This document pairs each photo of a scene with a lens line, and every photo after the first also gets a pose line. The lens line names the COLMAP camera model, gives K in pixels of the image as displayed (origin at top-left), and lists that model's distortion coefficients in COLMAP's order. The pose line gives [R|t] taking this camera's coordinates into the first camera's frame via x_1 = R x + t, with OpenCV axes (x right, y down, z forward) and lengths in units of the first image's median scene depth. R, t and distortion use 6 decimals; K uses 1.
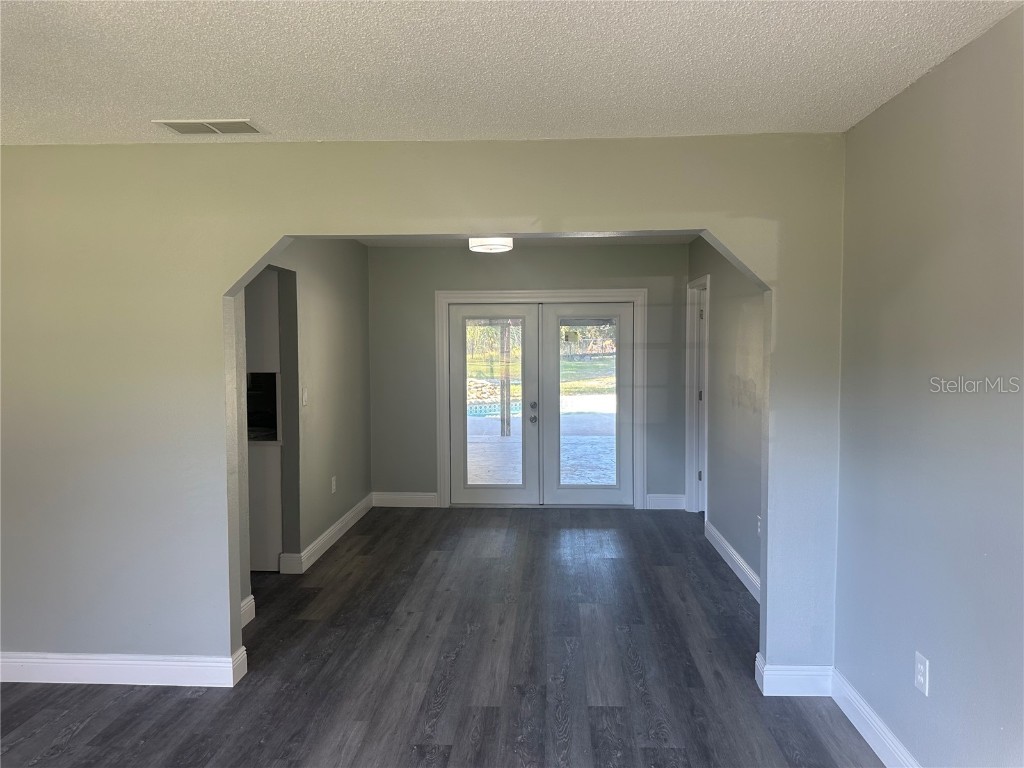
lens RADIAL K [[719.1, 0, 511.8], [0, 719.1, 384.6], [0, 0, 1]] dist [0.052095, -0.054426]
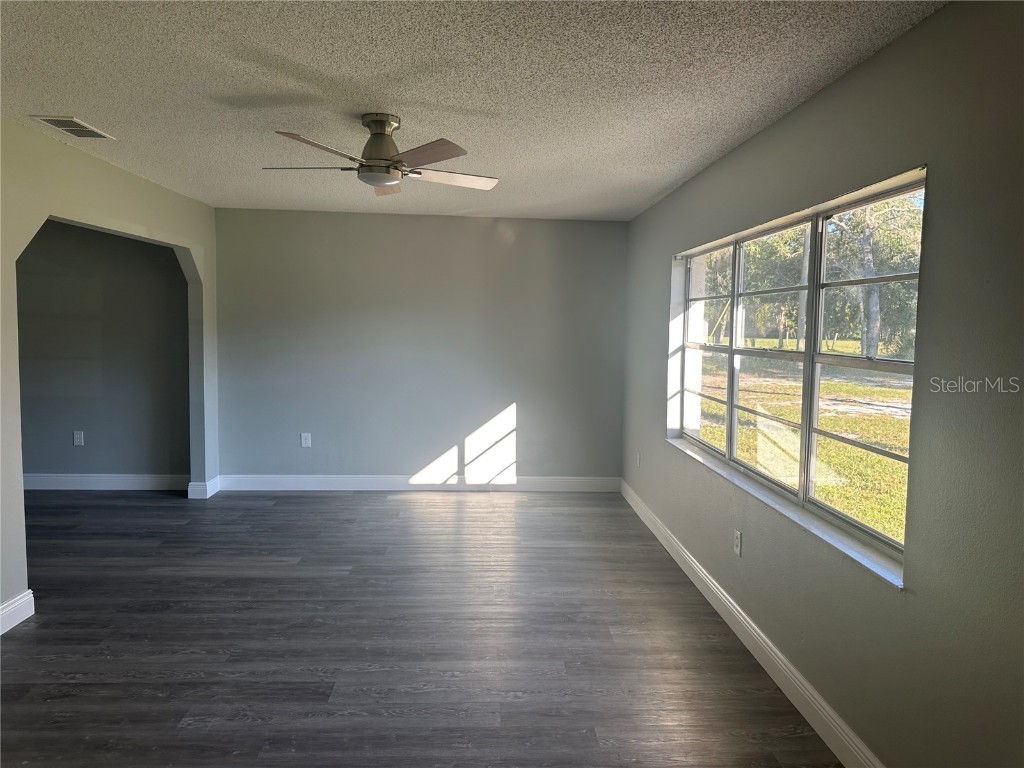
lens RADIAL K [[719.1, 0, 511.7], [0, 719.1, 382.7], [0, 0, 1]] dist [0.052095, -0.054426]
pose [[-0.094941, -0.081091, 0.992175, -1.657838], [0.033160, 0.995866, 0.084566, -0.004480], [-0.994930, 0.040930, -0.091860, 0.391093]]
